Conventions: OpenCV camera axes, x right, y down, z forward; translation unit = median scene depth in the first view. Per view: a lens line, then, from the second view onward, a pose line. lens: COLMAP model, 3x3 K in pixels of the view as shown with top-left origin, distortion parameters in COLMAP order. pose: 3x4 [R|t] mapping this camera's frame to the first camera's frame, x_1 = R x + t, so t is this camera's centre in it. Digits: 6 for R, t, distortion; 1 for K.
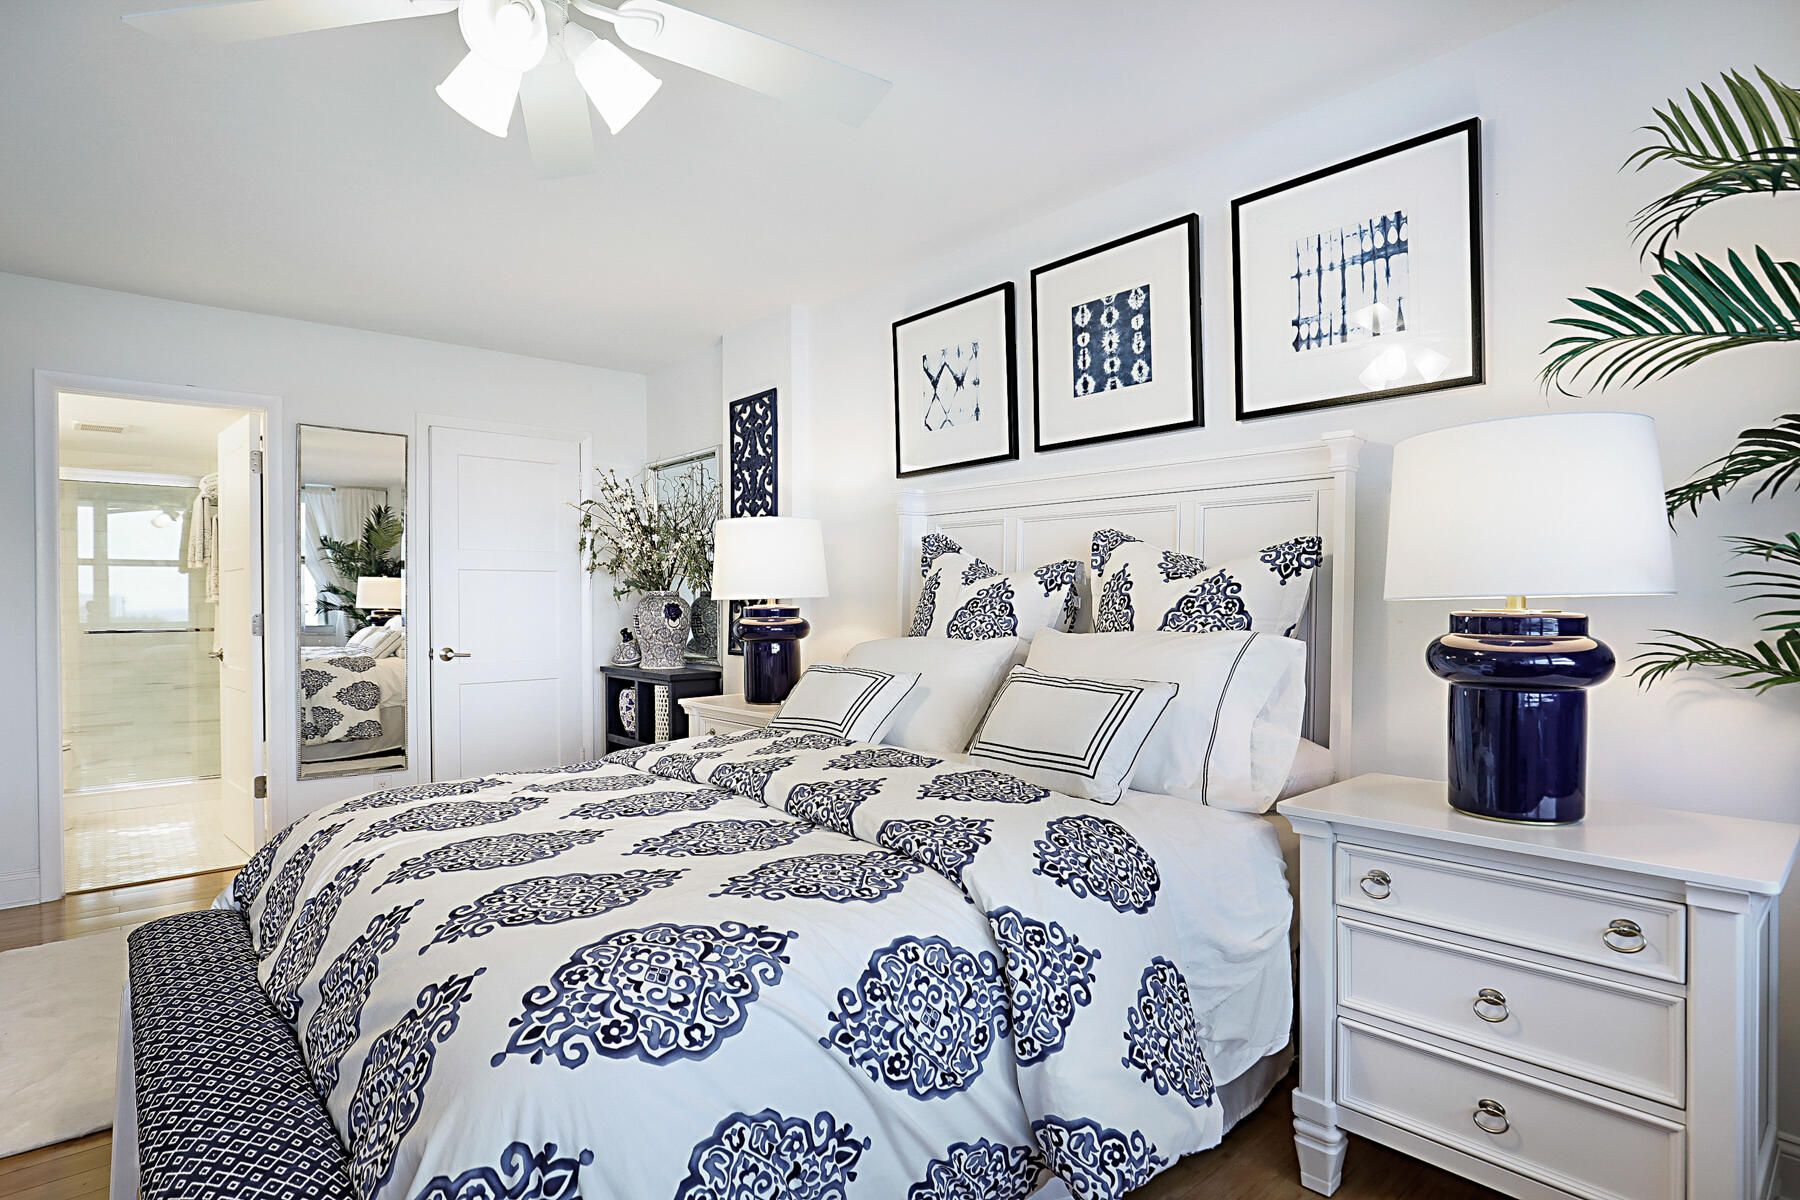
lens RADIAL K [[950.5, 0, 894.8], [0, 950.5, 601.7], [0, 0, 1]] dist [-0.032680, 0.003123]
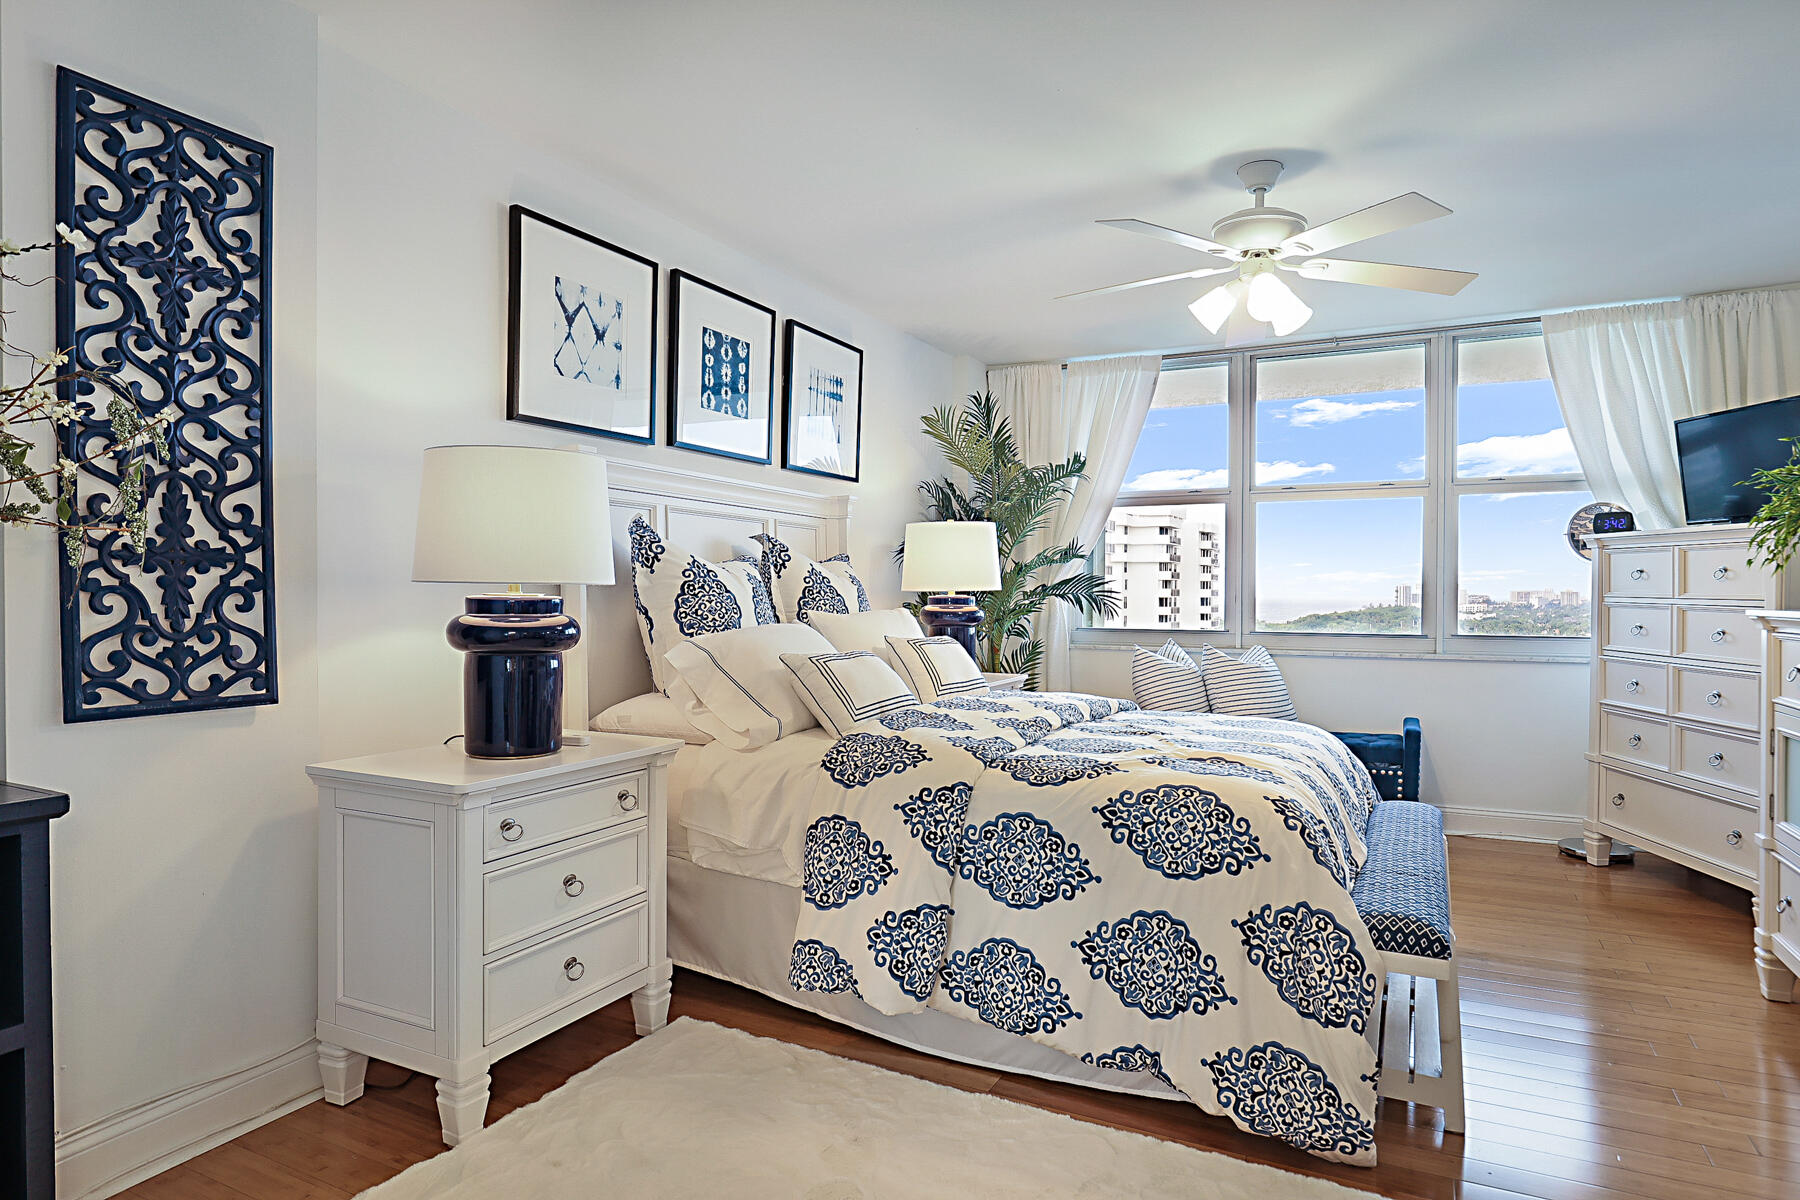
lens RADIAL K [[1049.2, 0, 886.0], [0, 1049.2, 596.1], [0, 0, 1]] dist [-0.005501, -0.000160]
pose [[-0.385437, -0.004334, 0.922724, -1.053932], [-0.005862, 0.999980, 0.002248, 0.002959], [-0.922715, -0.004542, -0.385455, 1.296053]]
